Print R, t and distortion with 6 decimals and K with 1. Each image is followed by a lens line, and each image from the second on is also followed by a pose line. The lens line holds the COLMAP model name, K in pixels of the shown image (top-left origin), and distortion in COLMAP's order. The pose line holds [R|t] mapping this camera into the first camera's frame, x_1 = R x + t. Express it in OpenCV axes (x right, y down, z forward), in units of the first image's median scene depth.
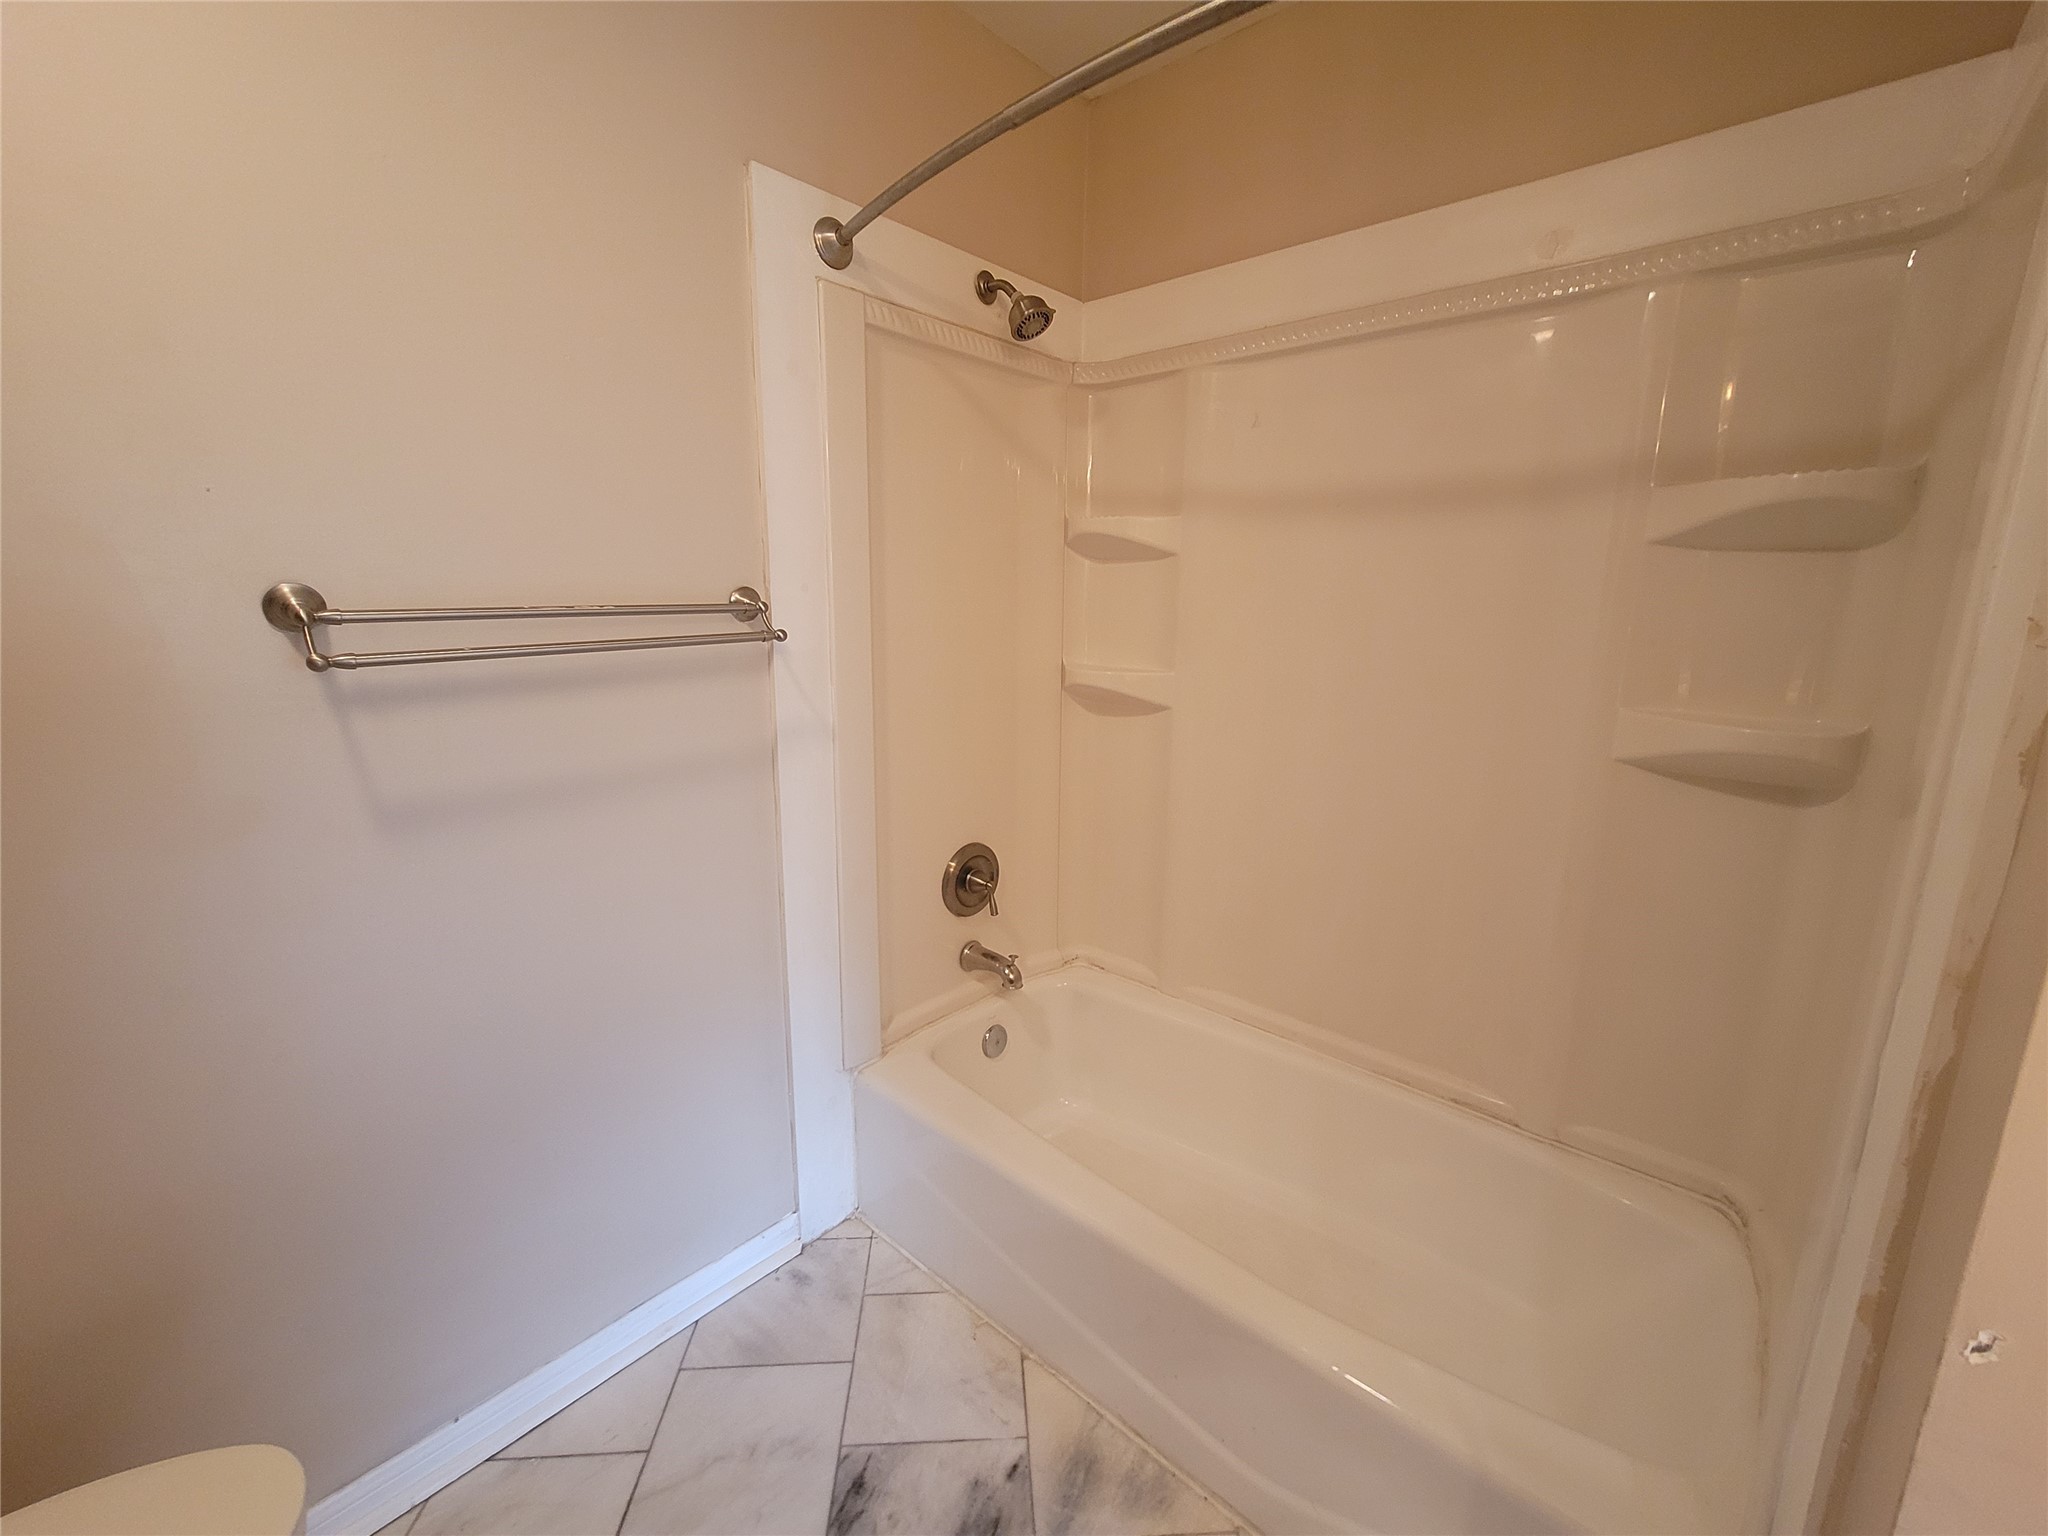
lens RADIAL K [[857.2, 0, 1024.0], [0, 857.2, 768.0], [0, 0, 1]] dist [0.000988, 0.000125]
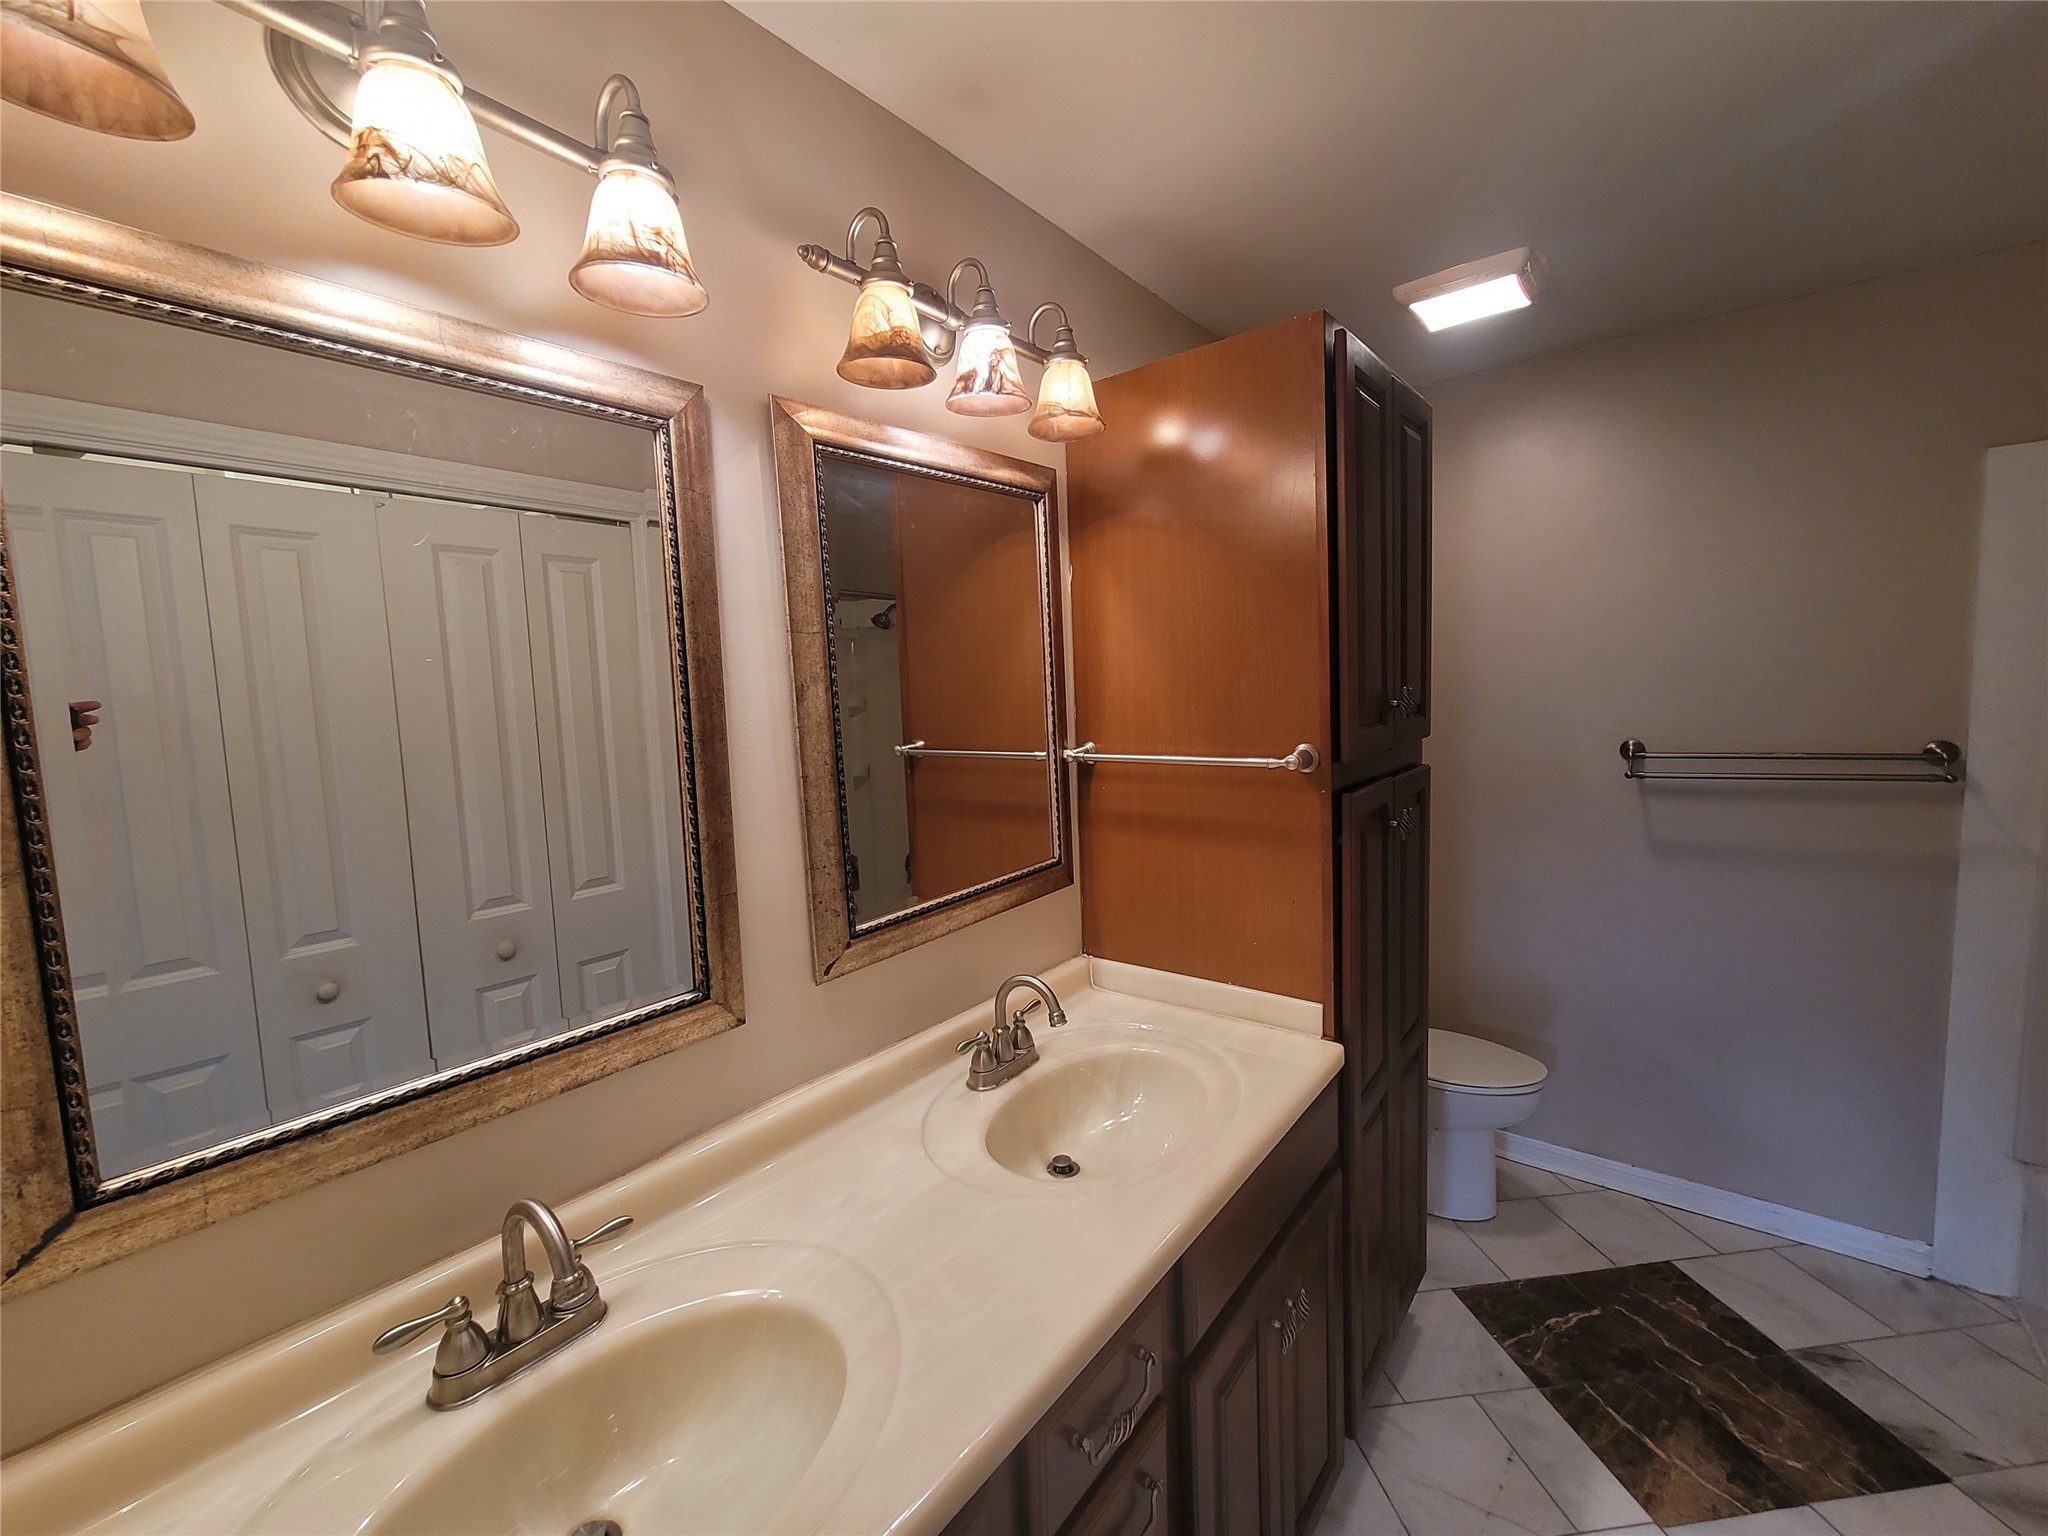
lens RADIAL K [[857.2, 0, 1024.0], [0, 857.2, 768.0], [0, 0, 1]] dist [0.000988, 0.000125]
pose [[0.080697, 0.074808, -0.993927, 0.928290], [-0.159674, 0.985271, 0.061193, -0.020169], [0.983866, 0.153766, 0.091454, -0.562084]]
